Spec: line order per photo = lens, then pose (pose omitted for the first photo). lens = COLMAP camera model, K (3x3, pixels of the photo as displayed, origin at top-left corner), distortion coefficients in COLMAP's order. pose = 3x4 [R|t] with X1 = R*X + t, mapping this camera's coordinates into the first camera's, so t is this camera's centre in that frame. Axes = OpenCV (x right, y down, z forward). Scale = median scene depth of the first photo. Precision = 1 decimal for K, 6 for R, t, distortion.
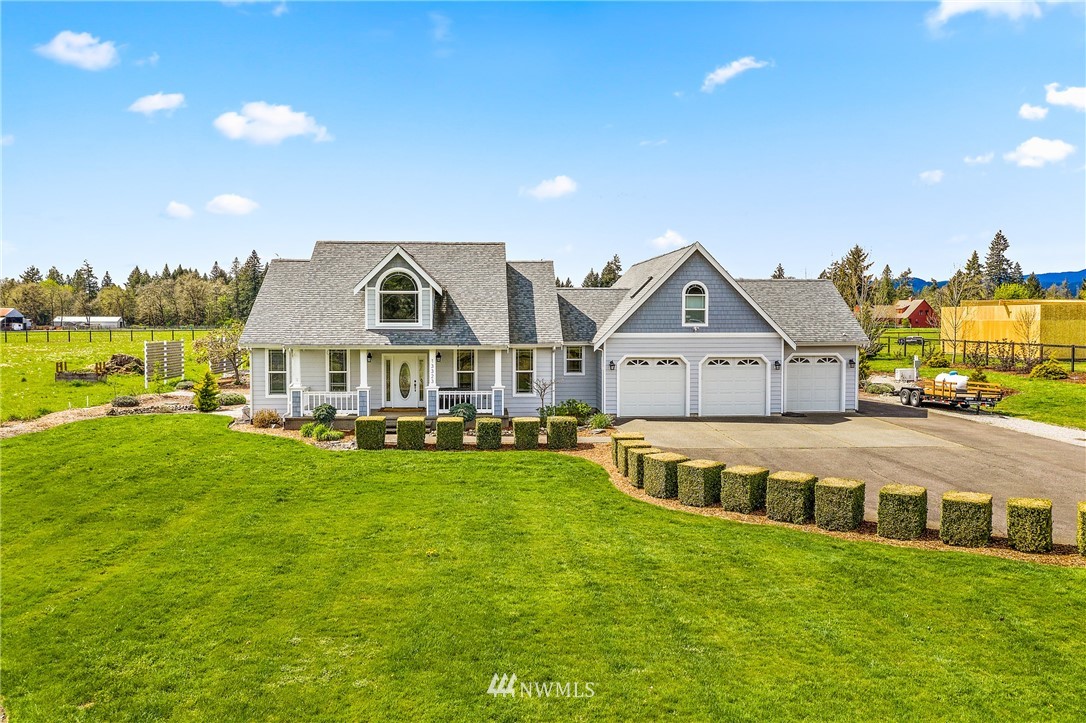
lens RADIAL K [[849.3, 0, 537.8], [0, 849.3, 362.7], [0, 0, 1]] dist [-0.002703, 0.001258]
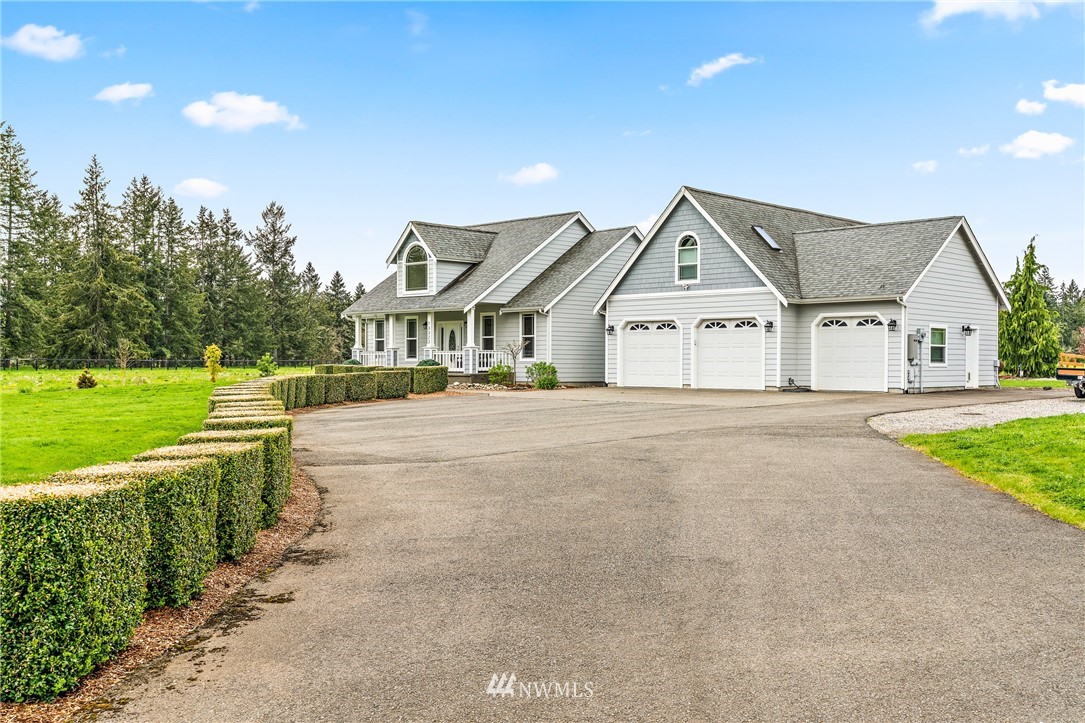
lens RADIAL K [[1066.9, 0, 533.5], [0, 1066.9, 357.3], [0, 0, 1]] dist [0.014411, 0.000000]
pose [[0.667943, 0.000593, -0.744212, 0.890671], [-0.036571, 0.998818, -0.032026, 0.072805], [0.743313, 0.048608, 0.667175, 0.161479]]
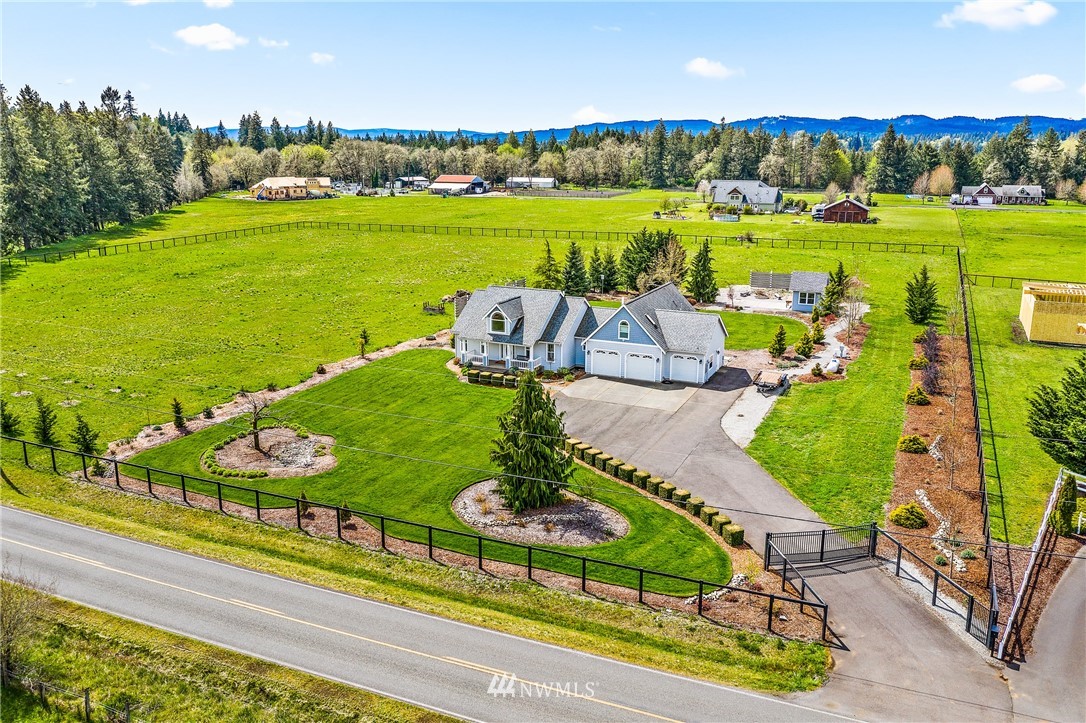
lens RADIAL K [[849.3, 0, 550.5], [0, 849.3, 361.5], [0, 0, 1]] dist [-0.002703, 0.001258]
pose [[0.877389, 0.120217, -0.464475, 1.074998], [-0.026820, 0.978875, 0.202694, -0.439623], [0.479030, -0.165384, 0.862078, -1.059504]]
